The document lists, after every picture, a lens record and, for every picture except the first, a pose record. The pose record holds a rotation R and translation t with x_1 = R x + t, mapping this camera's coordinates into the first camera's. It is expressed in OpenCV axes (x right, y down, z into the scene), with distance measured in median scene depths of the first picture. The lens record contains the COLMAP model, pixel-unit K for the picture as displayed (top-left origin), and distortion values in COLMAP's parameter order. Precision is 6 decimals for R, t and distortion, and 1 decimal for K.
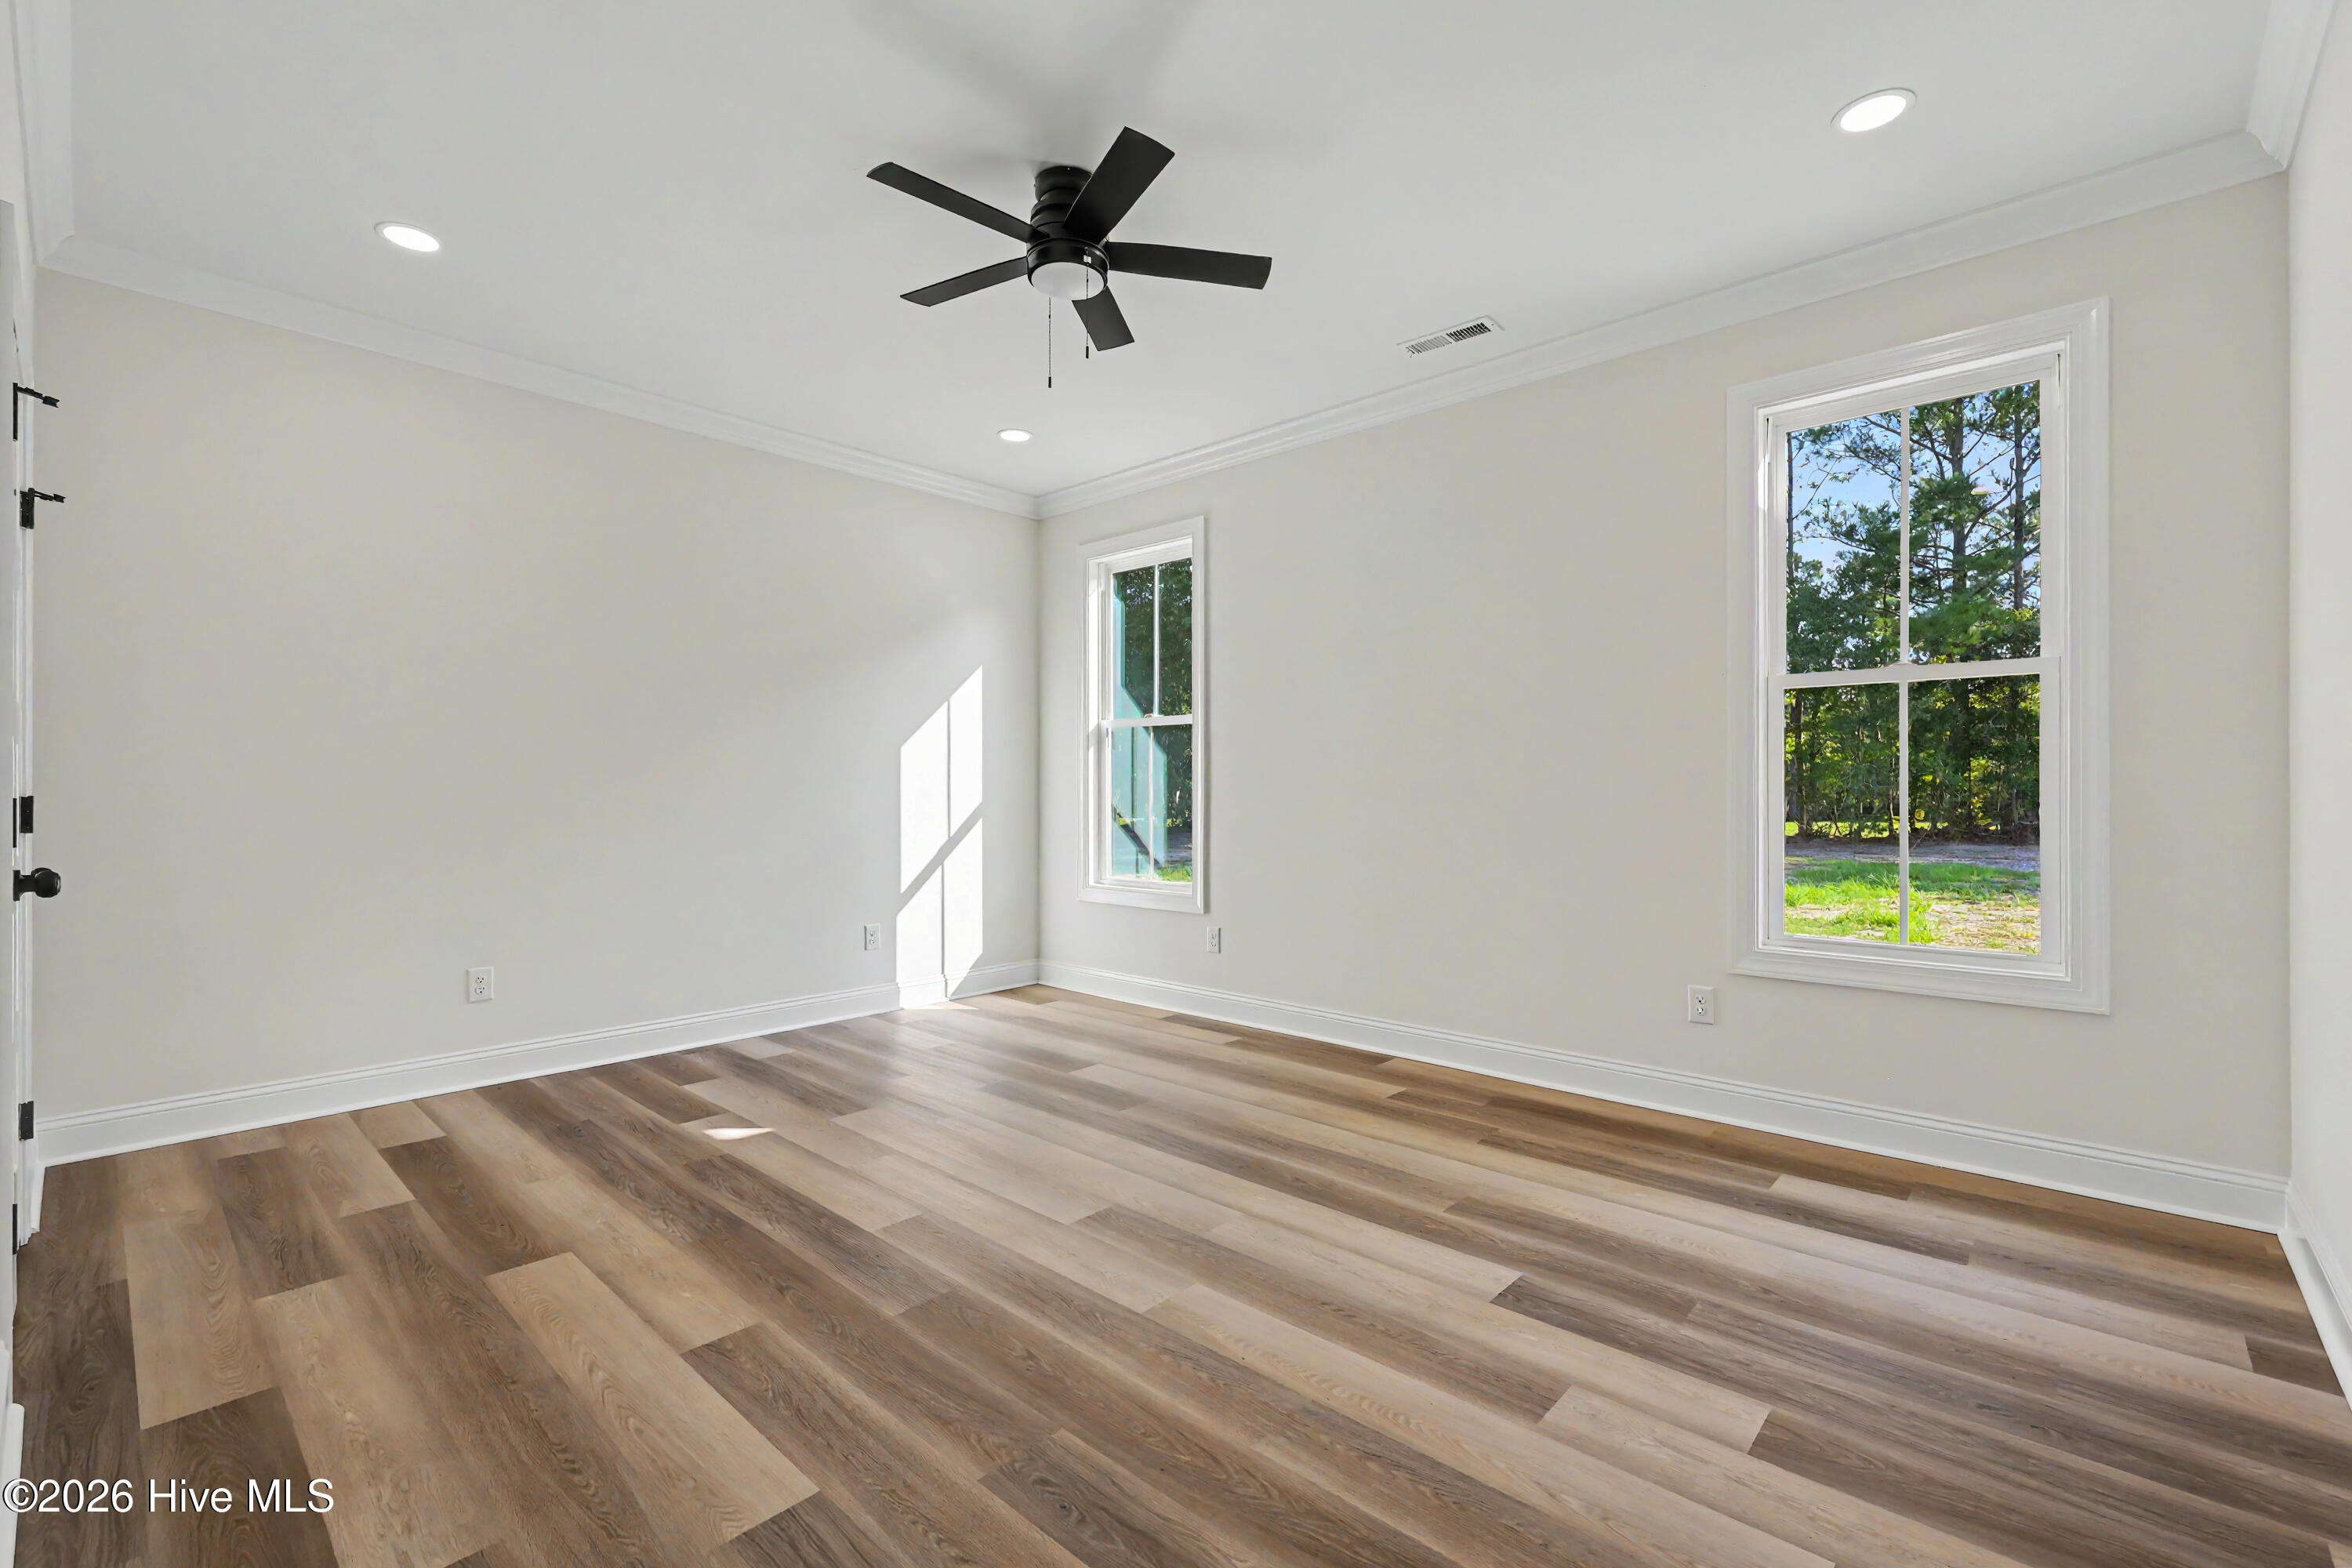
lens RADIAL K [[998.3, 0, 1176.0], [0, 998.3, 784.0], [0, 0, 1]] dist [-0.000863, -0.000061]
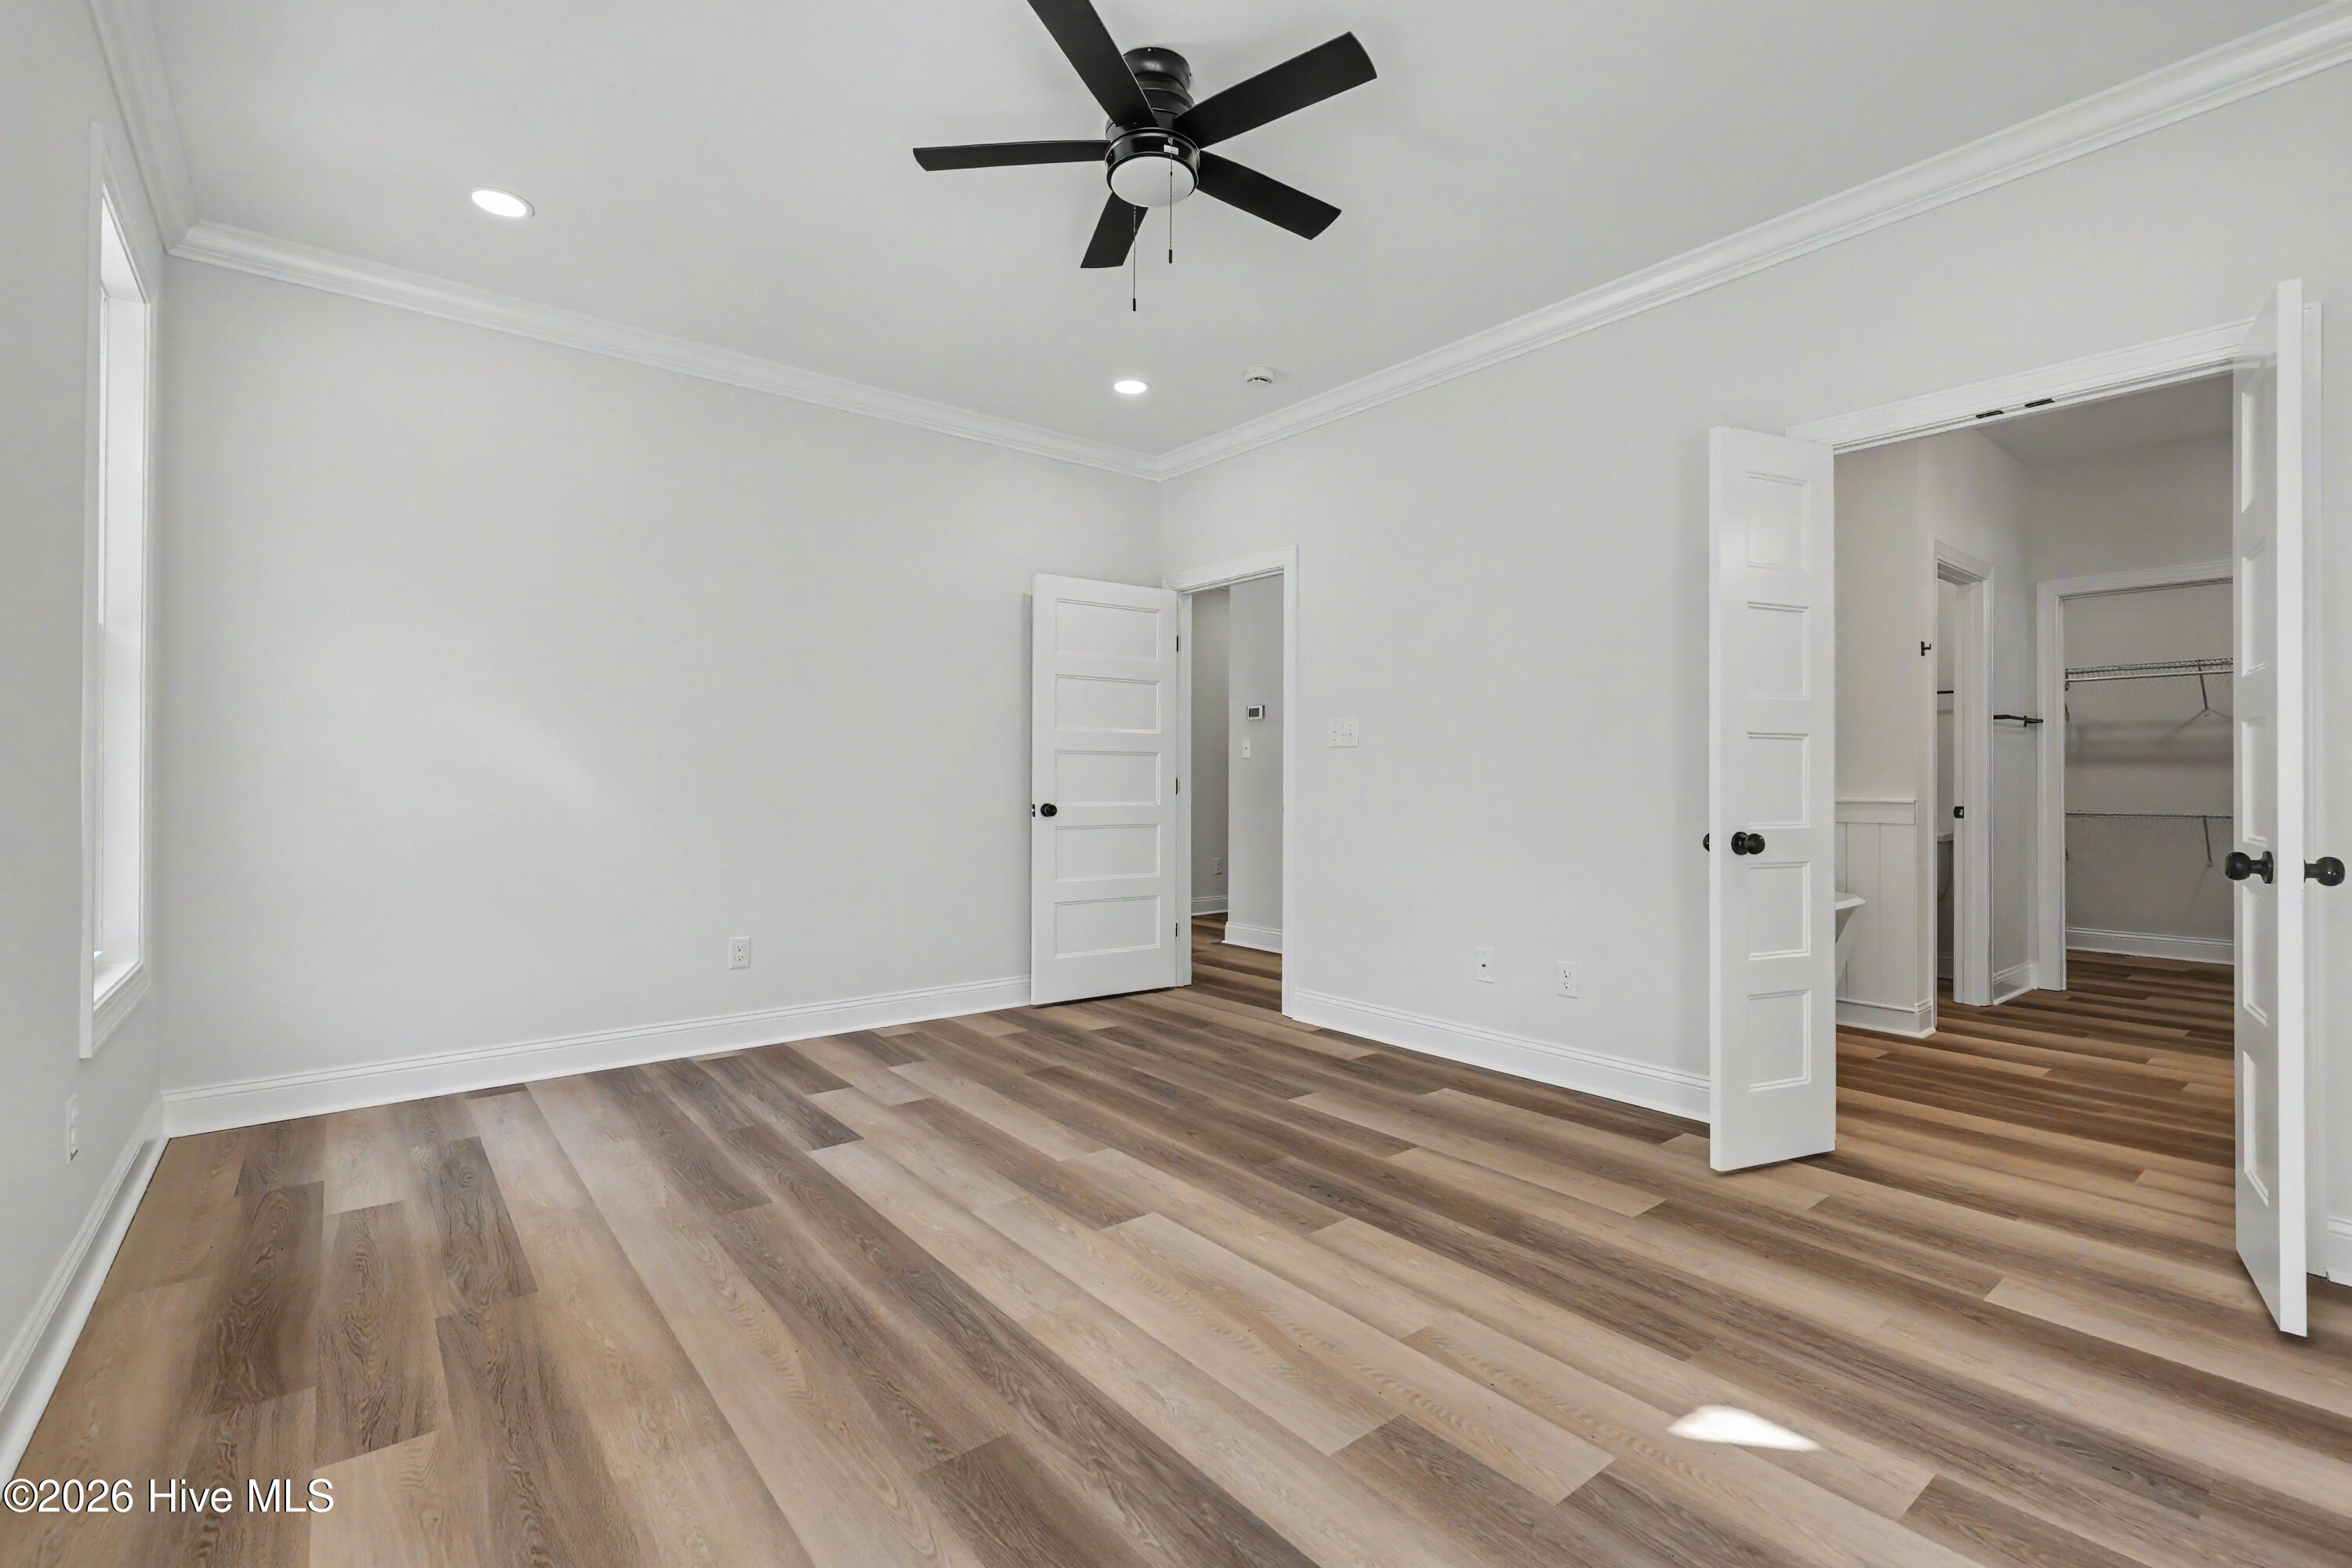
lens RADIAL K [[1049.2, 0, 1185.5], [0, 1049.2, 781.0], [0, 0, 1]] dist [0.003150, 0.000326]
pose [[-0.989471, -0.000921, 0.144731, -0.300463], [-0.001459, 0.999992, -0.003610, 0.021260], [-0.144727, -0.003784, -0.989464, 2.100481]]
